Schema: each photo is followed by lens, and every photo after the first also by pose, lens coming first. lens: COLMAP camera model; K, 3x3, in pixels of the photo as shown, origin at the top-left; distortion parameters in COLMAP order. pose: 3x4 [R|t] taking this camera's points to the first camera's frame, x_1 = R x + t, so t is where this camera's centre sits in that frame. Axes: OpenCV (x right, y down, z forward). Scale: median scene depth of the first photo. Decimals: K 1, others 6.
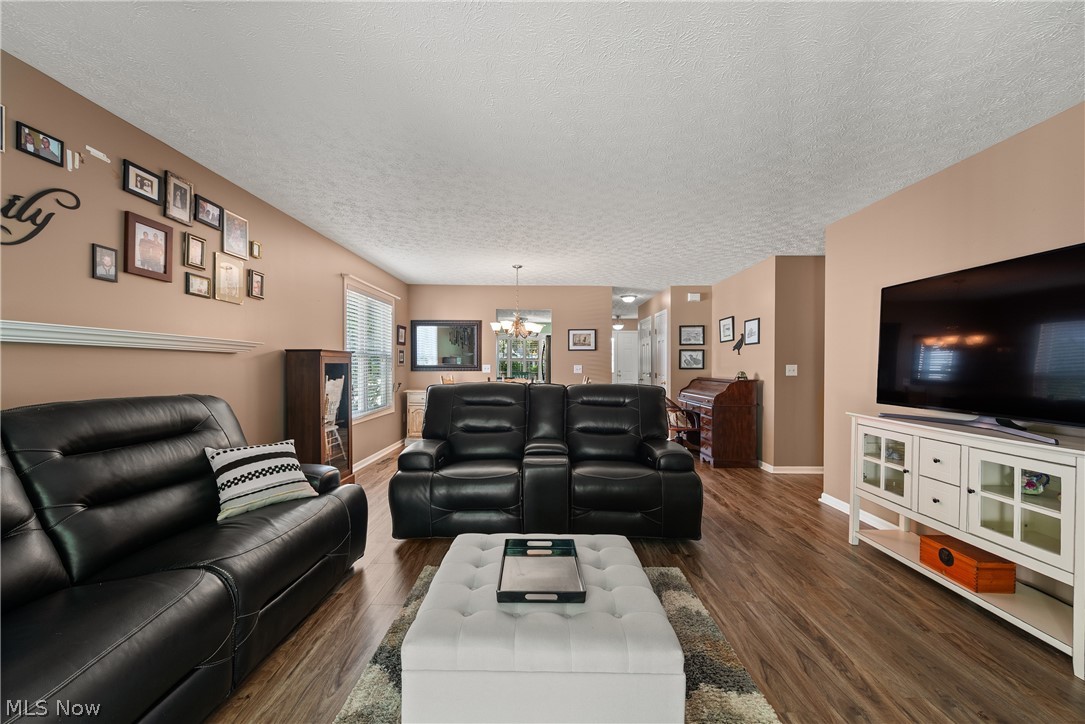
lens RADIAL K [[427.9, 0, 543.5], [0, 427.9, 366.0], [0, 0, 1]] dist [0.006348, -0.000397]
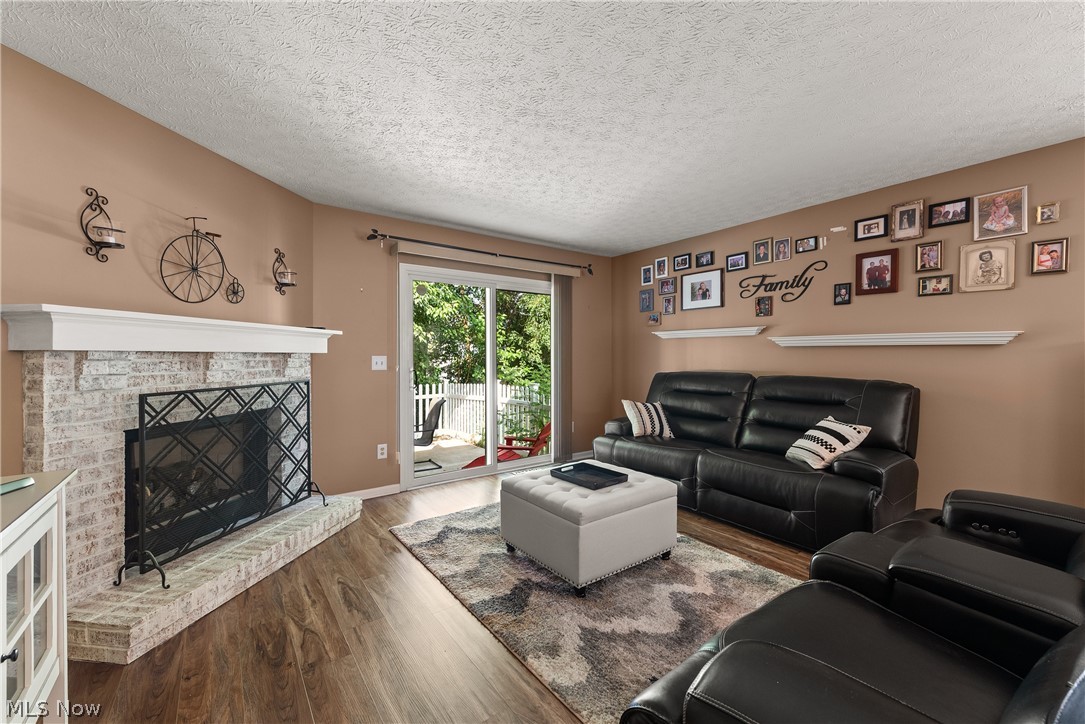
lens RADIAL K [[427.9, 0, 543.5], [0, 427.9, 366.0], [0, 0, 1]] dist [0.006348, -0.000397]
pose [[-0.807534, 0.003174, -0.589812, 0.782327], [-0.012372, 0.999674, 0.022318, 0.007259], [0.589691, 0.025320, -0.807232, 1.556479]]
